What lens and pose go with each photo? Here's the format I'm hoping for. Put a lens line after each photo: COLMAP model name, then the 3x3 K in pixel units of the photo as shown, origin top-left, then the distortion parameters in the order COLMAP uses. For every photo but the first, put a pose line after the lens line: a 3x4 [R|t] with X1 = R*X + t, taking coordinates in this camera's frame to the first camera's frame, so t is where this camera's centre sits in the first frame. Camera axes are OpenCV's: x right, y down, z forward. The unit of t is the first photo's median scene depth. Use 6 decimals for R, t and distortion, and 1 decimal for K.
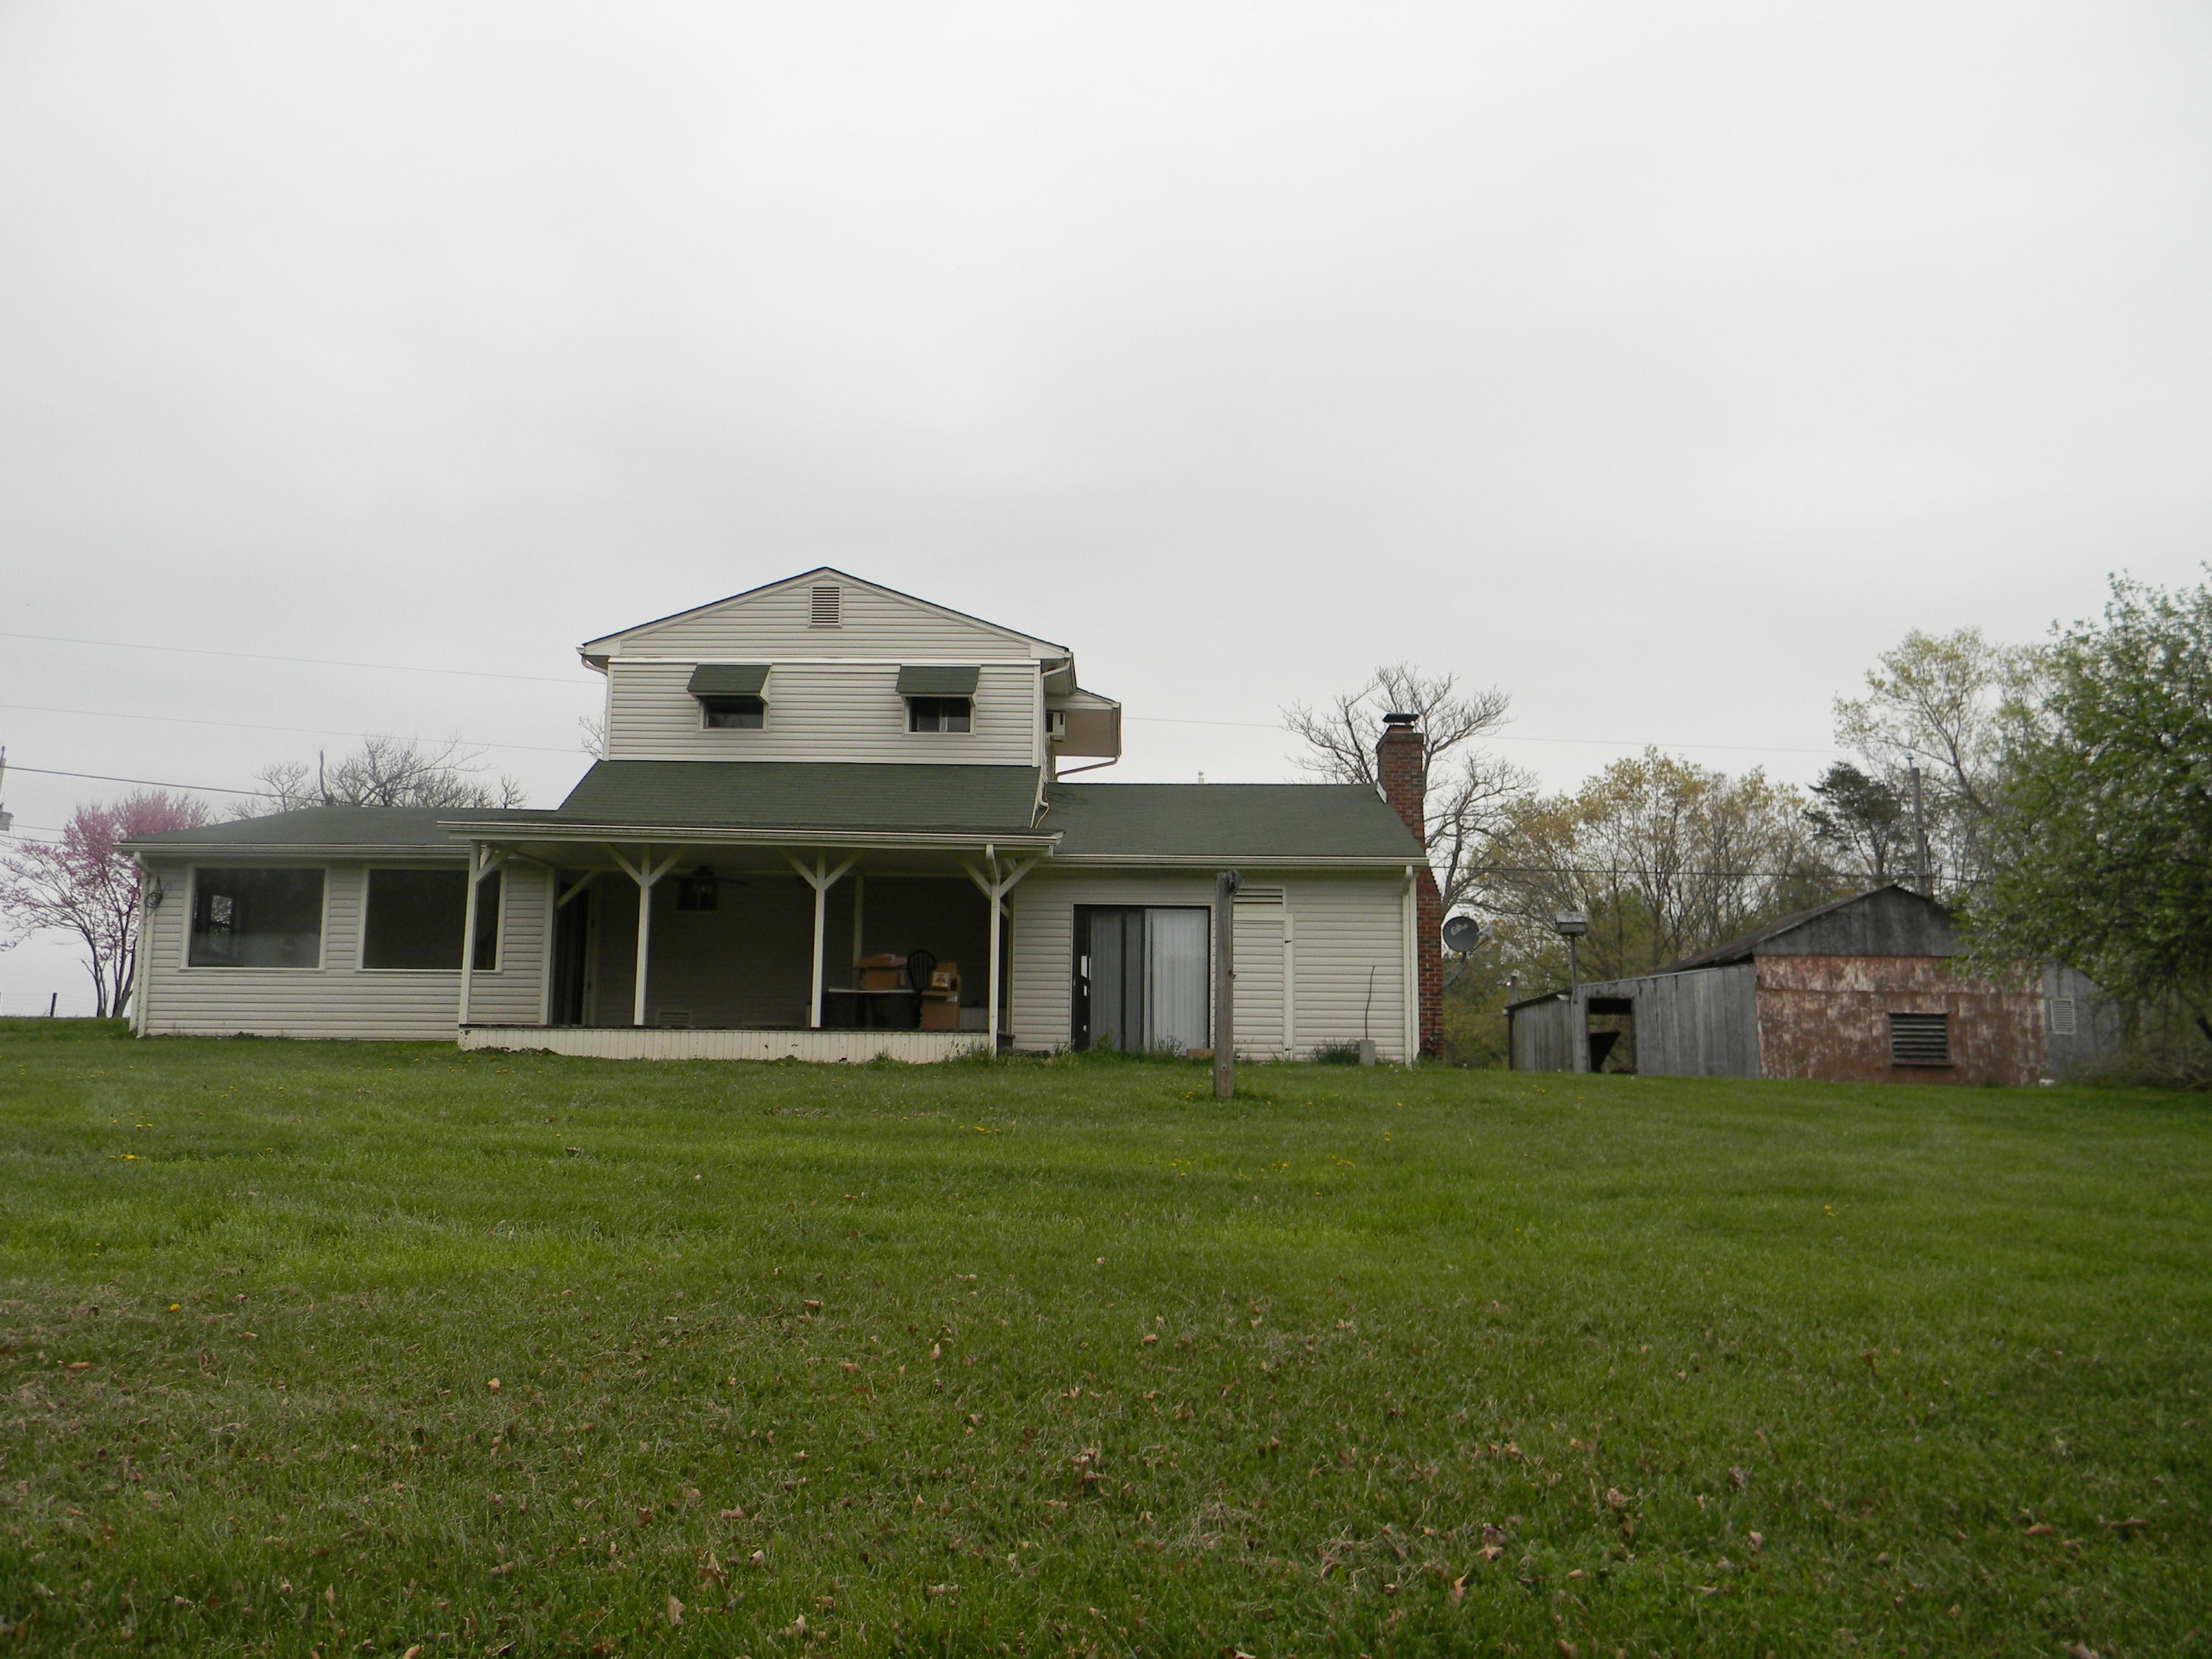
lens RADIAL K [[1801.7, 0, 1092.6], [0, 1801.7, 806.5], [0, 0, 1]] dist [0.001113, 0.000247]
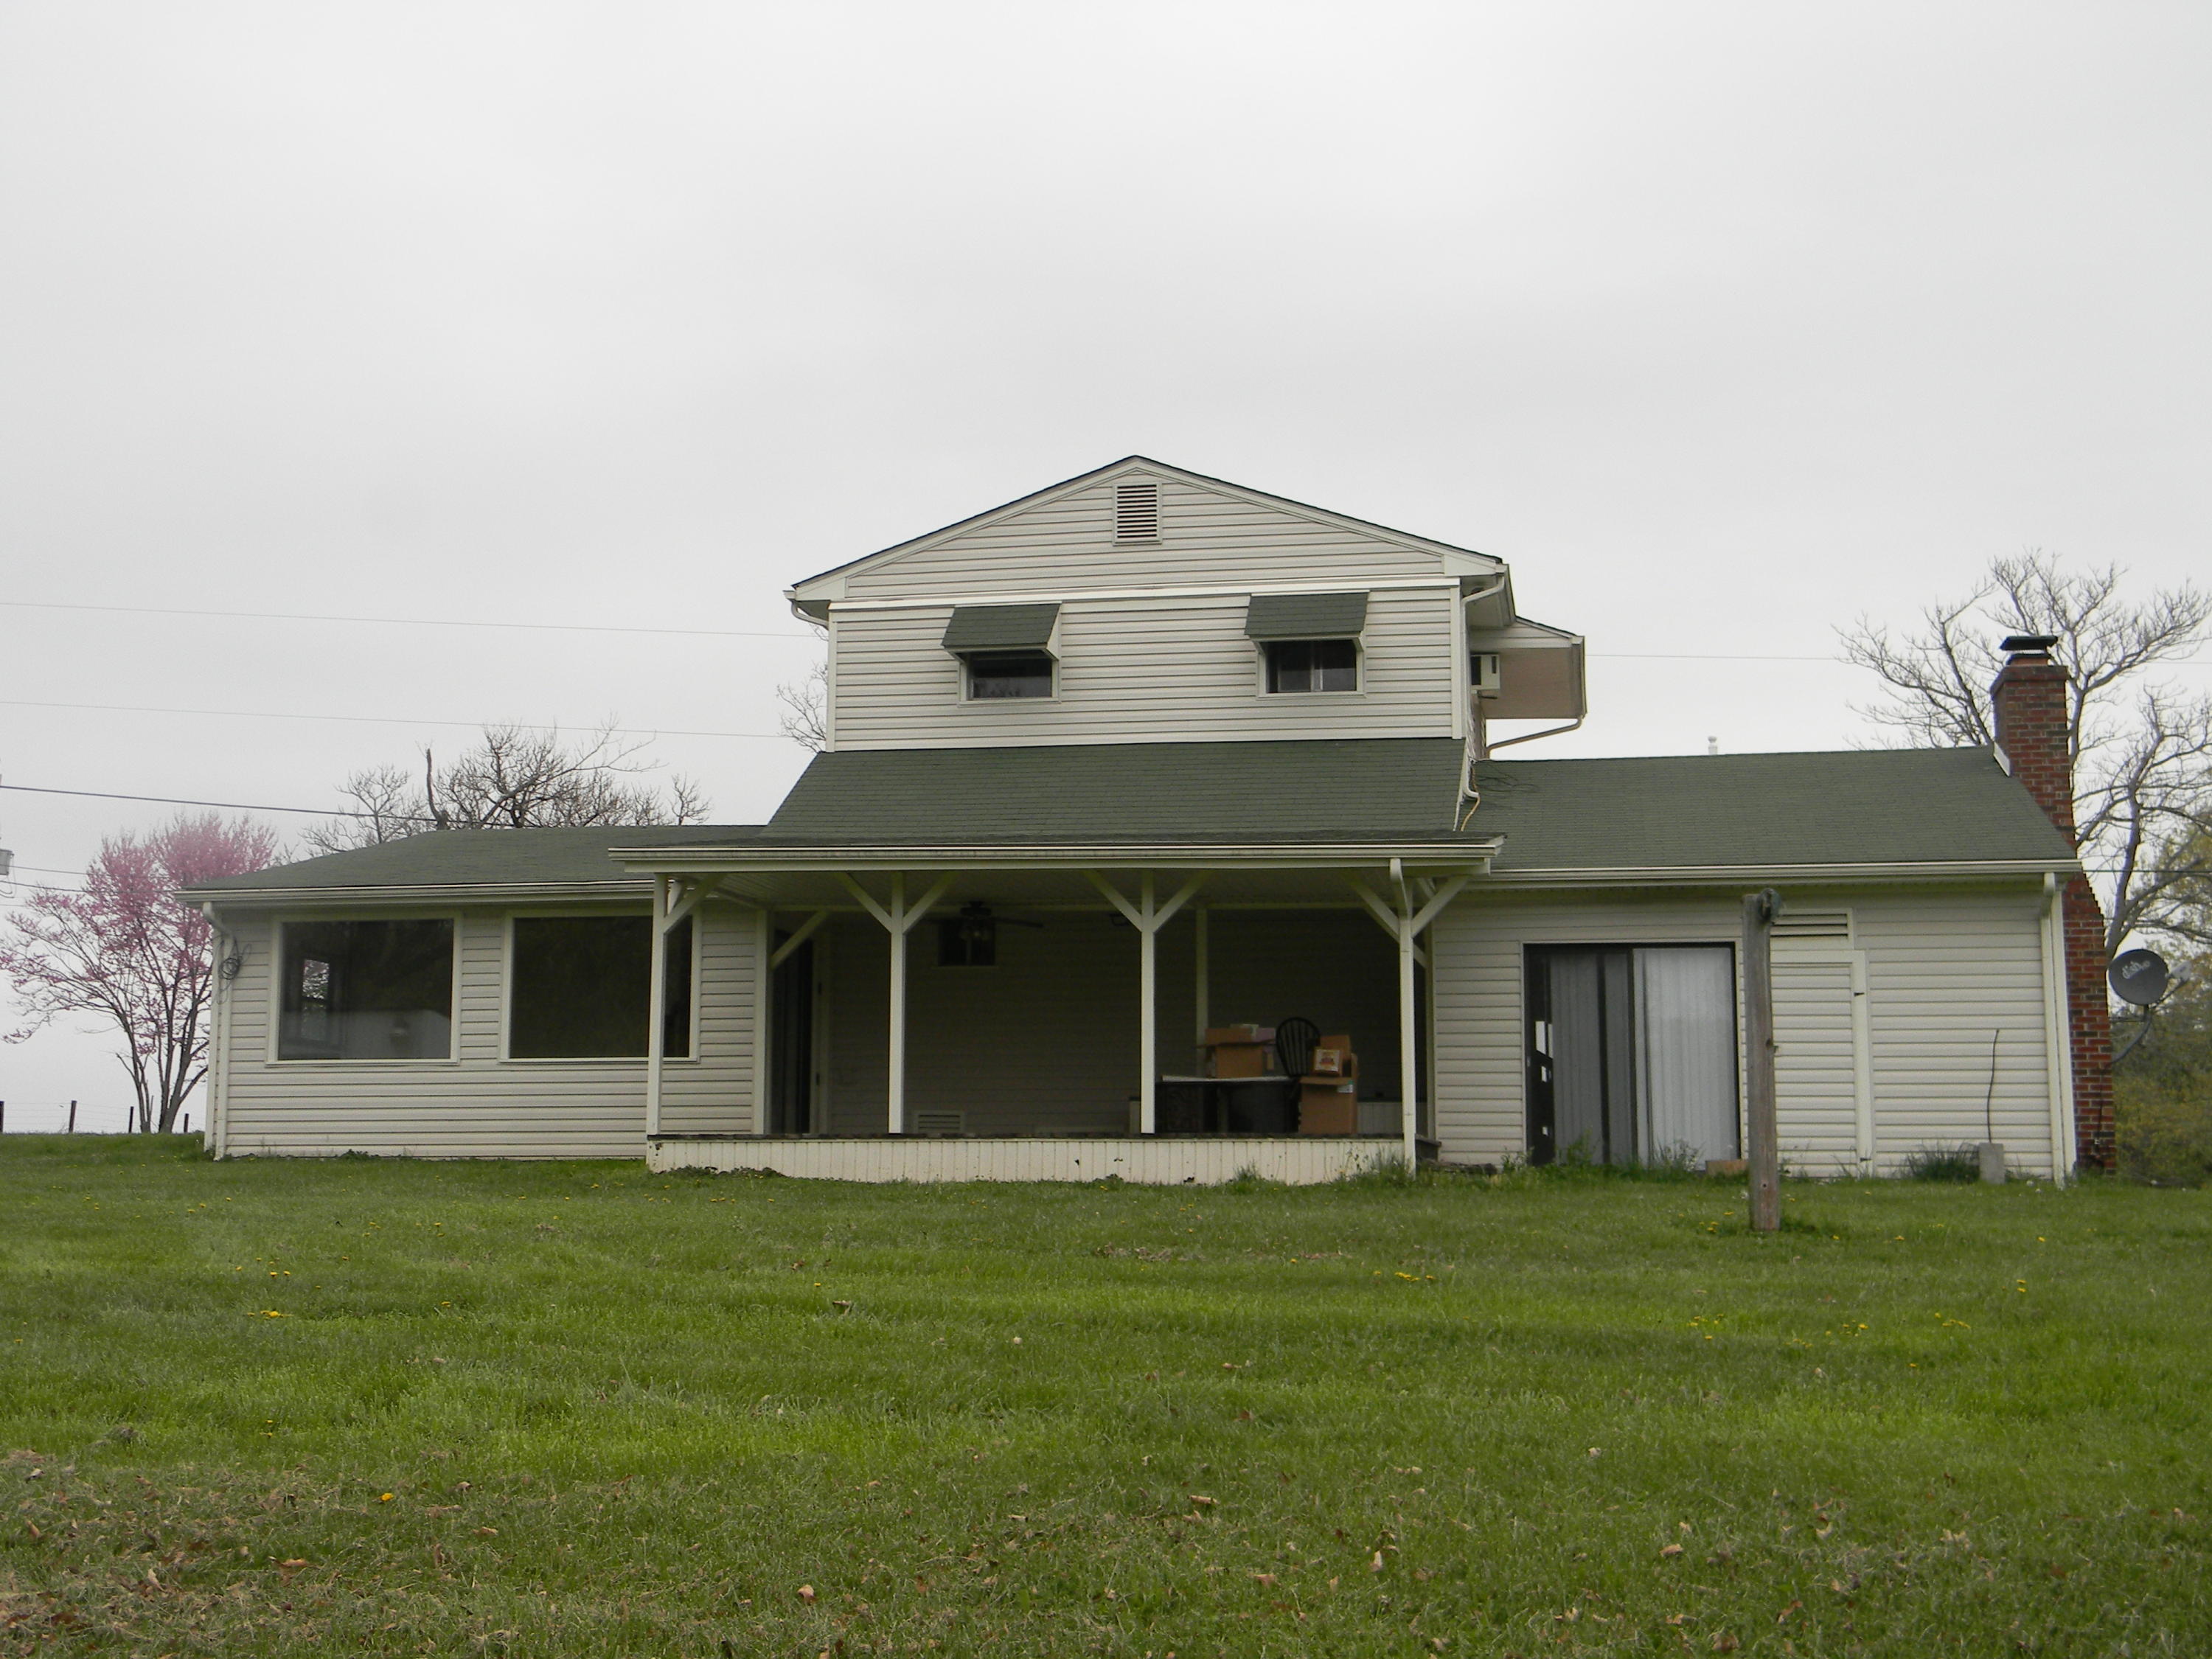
lens RADIAL K [[2762.3, 0, 1062.0], [0, 2762.3, 787.2], [0, 0, 1]] dist [0.016509, 0.000000]
pose [[0.984828, -0.033105, -0.170346, -0.002793], [0.032563, 0.999452, -0.005976, -0.003451], [0.170450, 0.000338, 0.985366, -0.038117]]
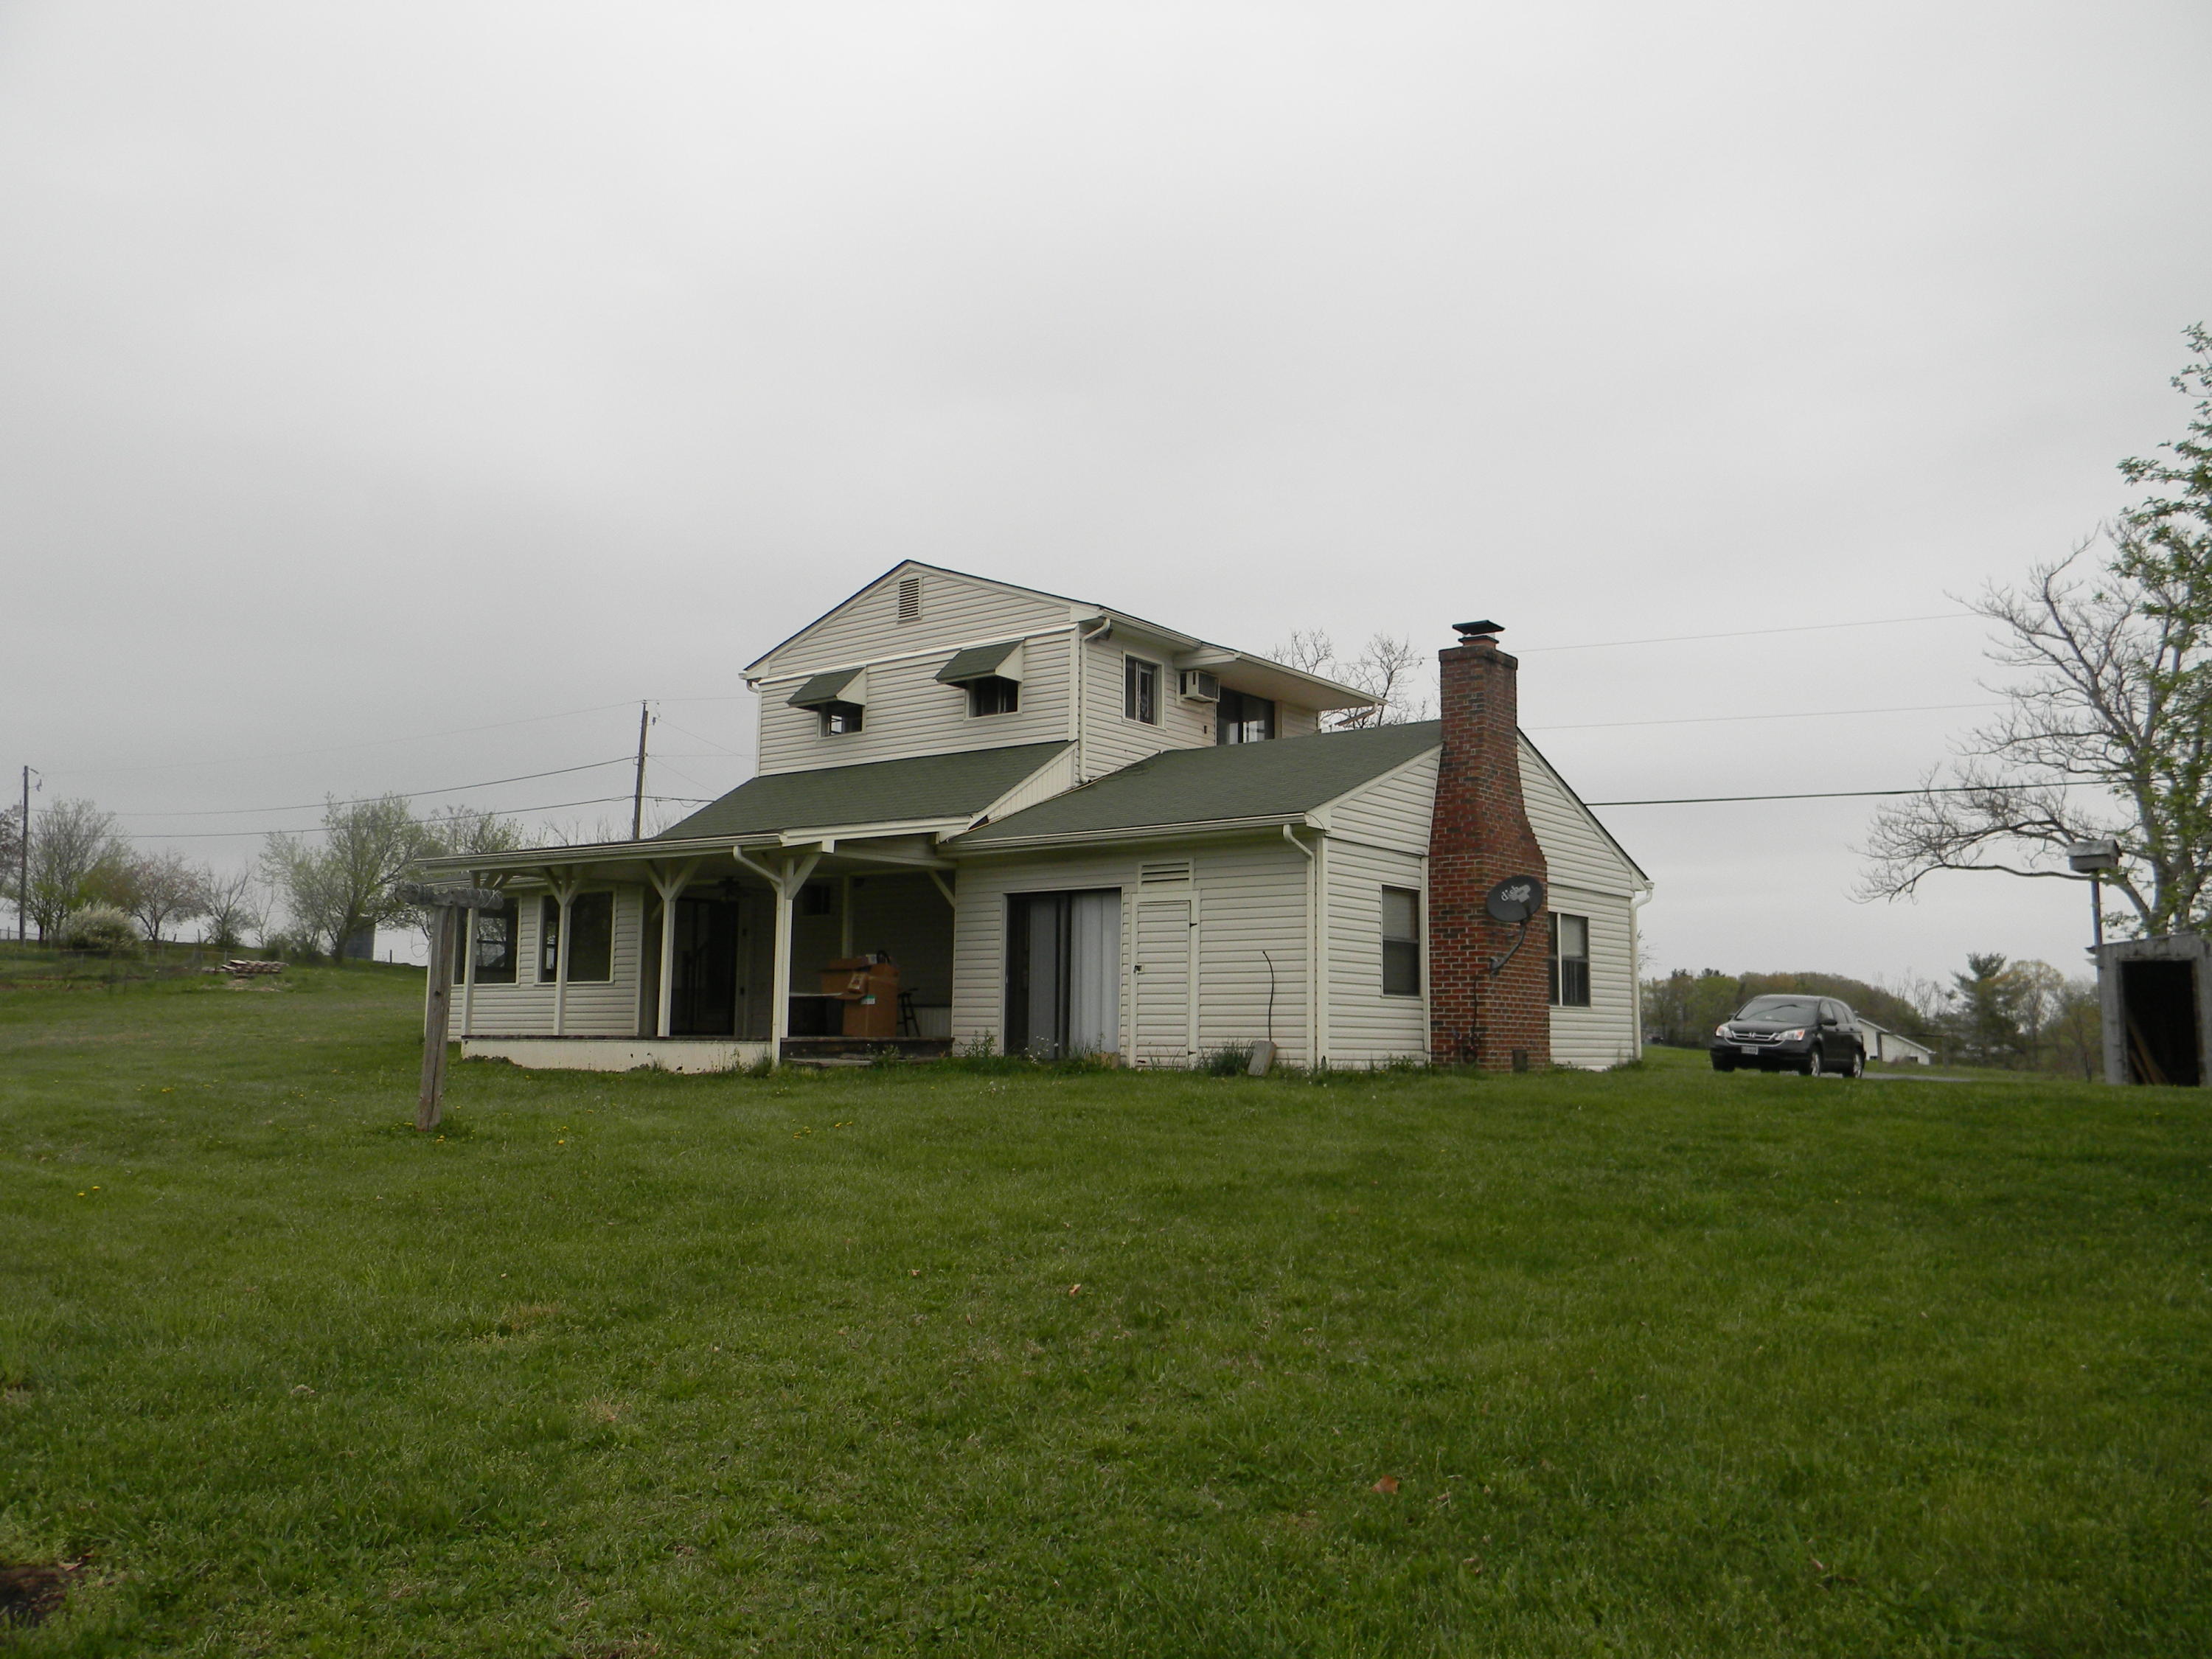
lens RADIAL K [[1801.7, 0, 1103.6], [0, 1801.7, 841.5], [0, 0, 1]] dist [0.001113, 0.000247]
pose [[0.792762, -0.071972, -0.605268, 0.650254], [0.095697, 0.995386, 0.006981, 0.029301], [0.601972, -0.063456, 0.795992, 0.341483]]
